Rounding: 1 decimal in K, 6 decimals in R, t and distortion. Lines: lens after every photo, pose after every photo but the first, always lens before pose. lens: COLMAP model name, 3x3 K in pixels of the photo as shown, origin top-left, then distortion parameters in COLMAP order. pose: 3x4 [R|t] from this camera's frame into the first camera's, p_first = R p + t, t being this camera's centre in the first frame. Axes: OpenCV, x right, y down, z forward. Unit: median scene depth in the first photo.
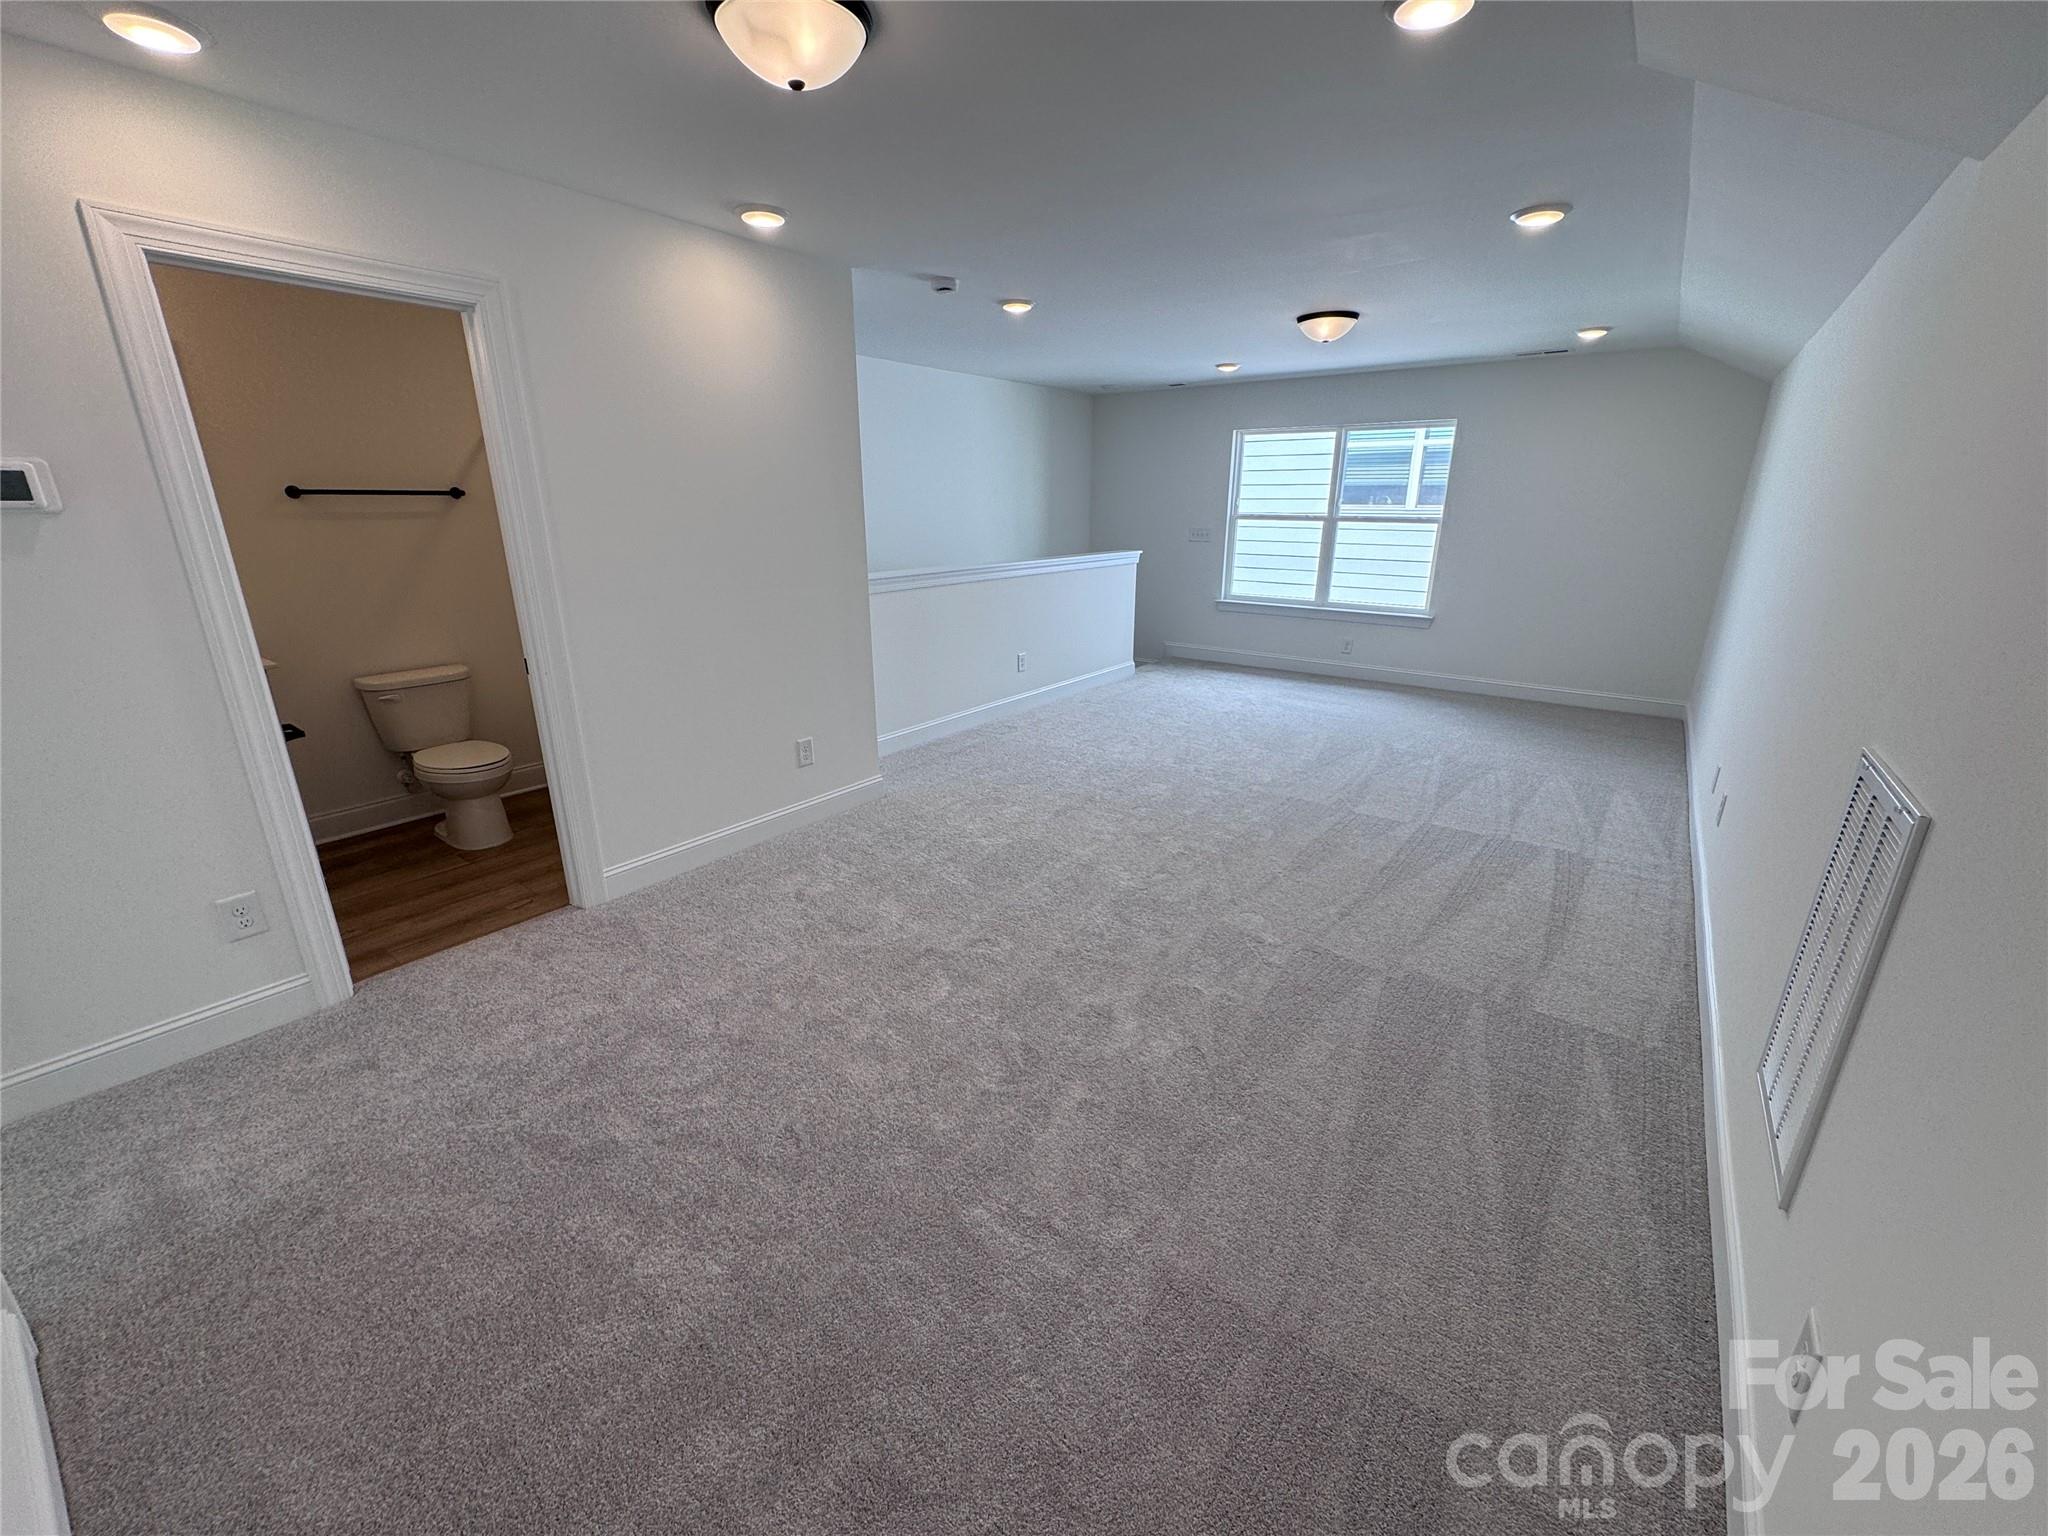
lens RADIAL K [[816.5, 0, 1023.3], [0, 816.5, 770.1], [0, 0, 1]] dist [-0.002018, 0.000024]
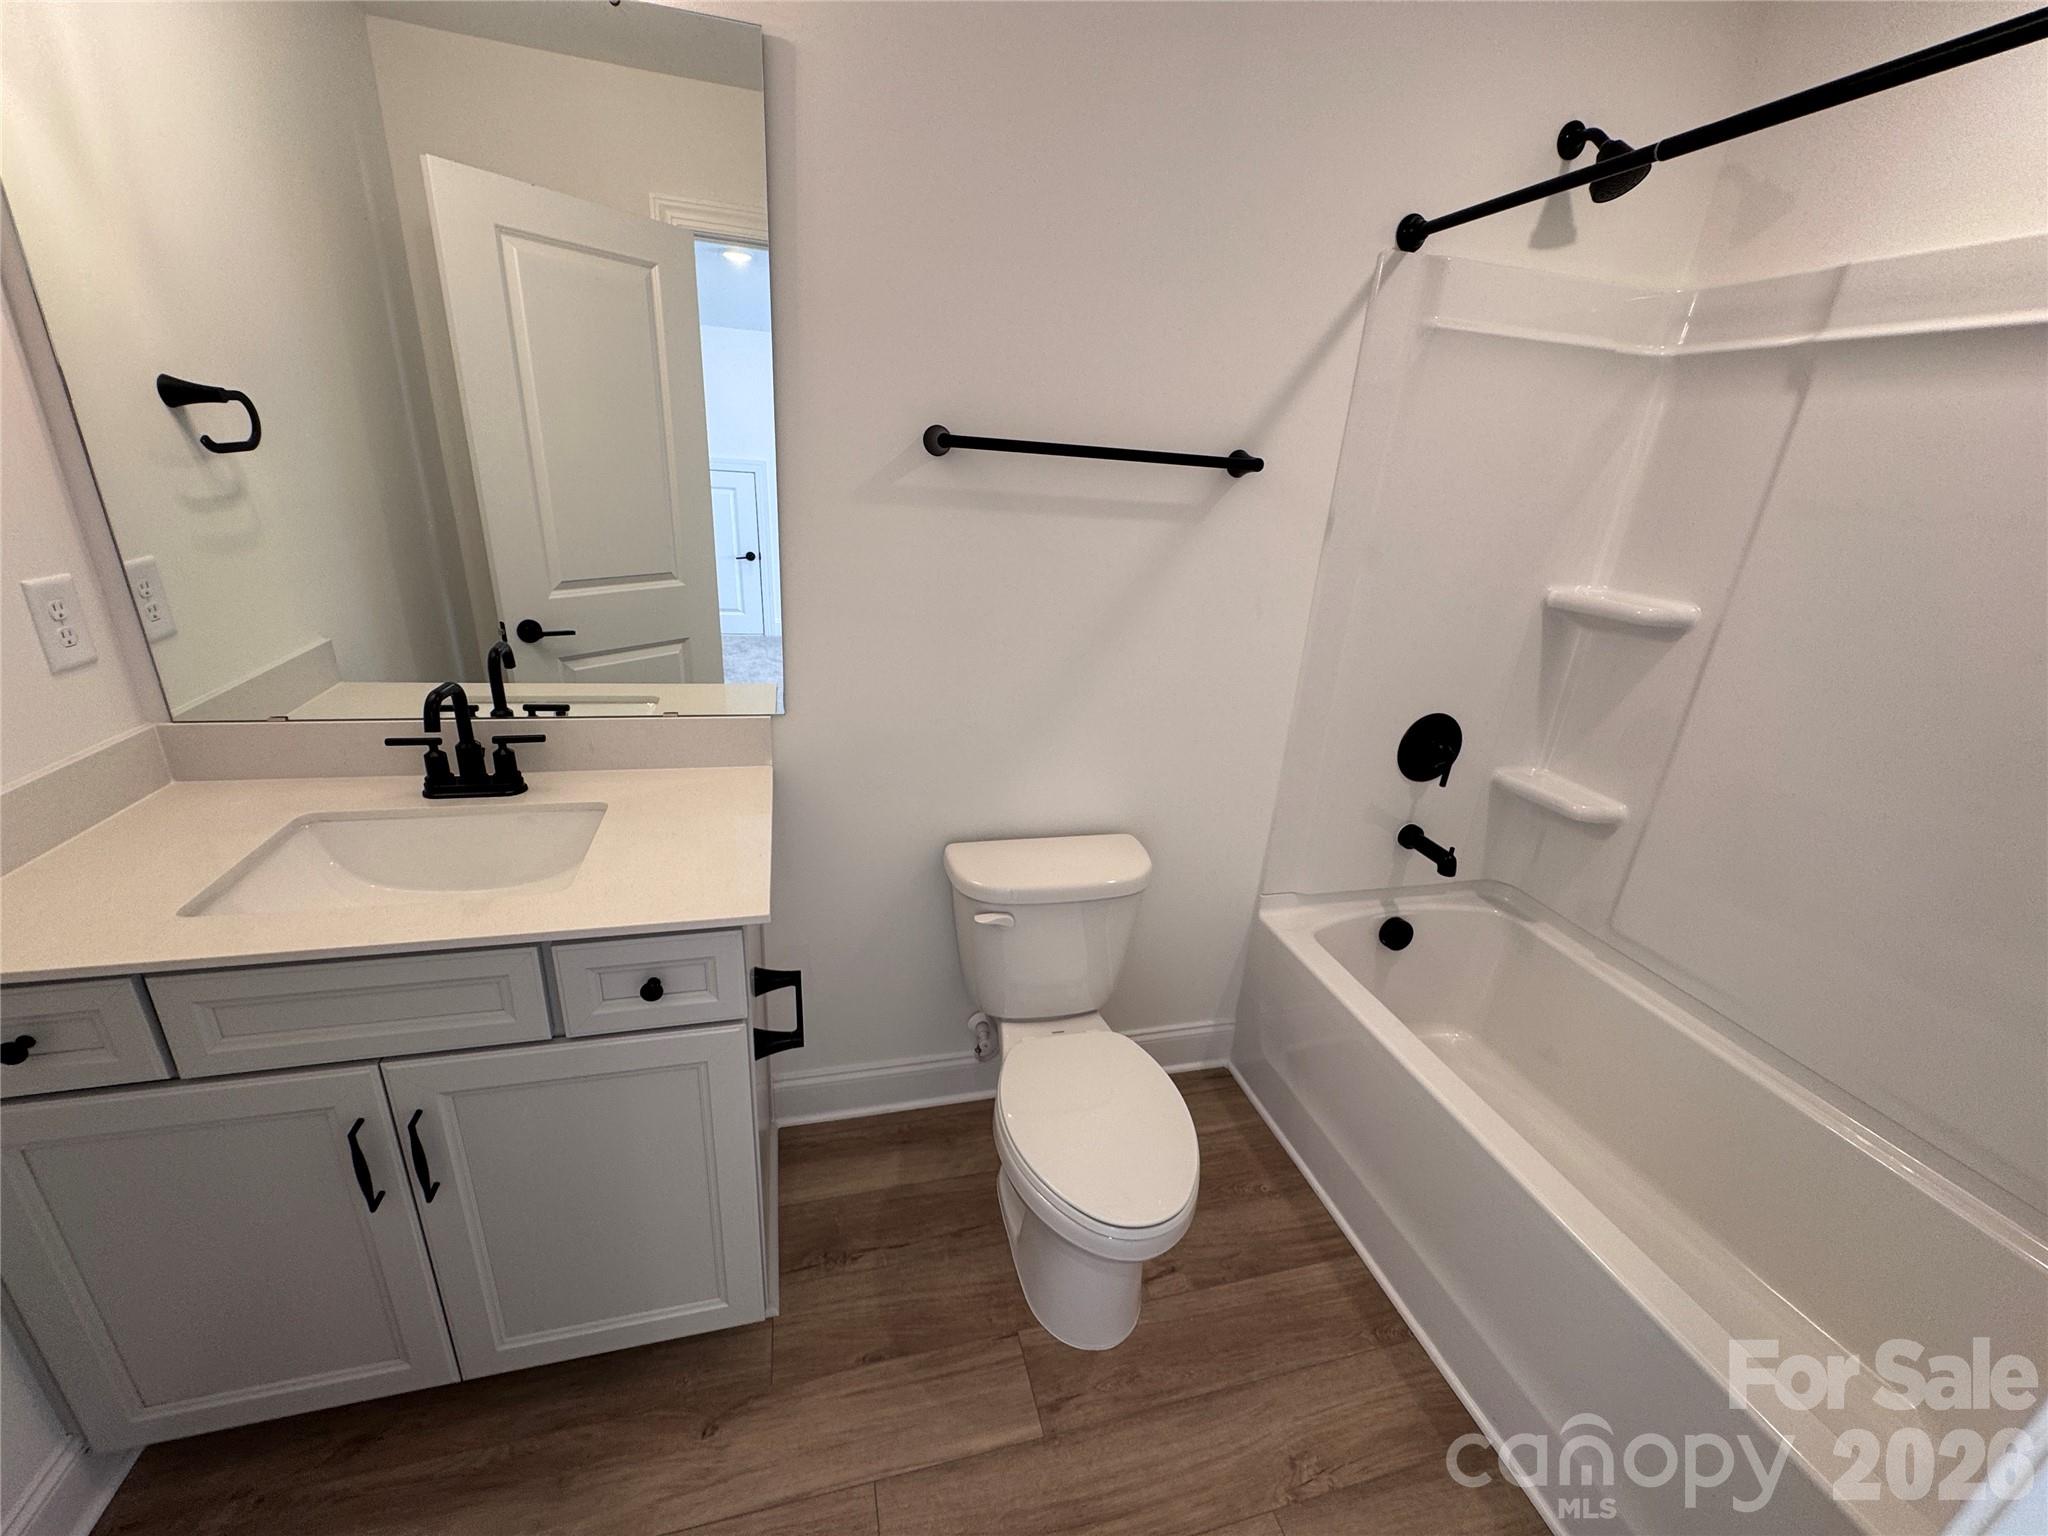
lens RADIAL K [[816.5, 0, 1021.1], [0, 816.5, 781.2], [0, 0, 1]] dist [-0.002018, 0.000024]
pose [[0.784648, 0.273918, -0.556144, -0.521066], [-0.254000, 0.960384, 0.114658, -0.207280], [0.565519, 0.051294, 0.823139, 0.614115]]
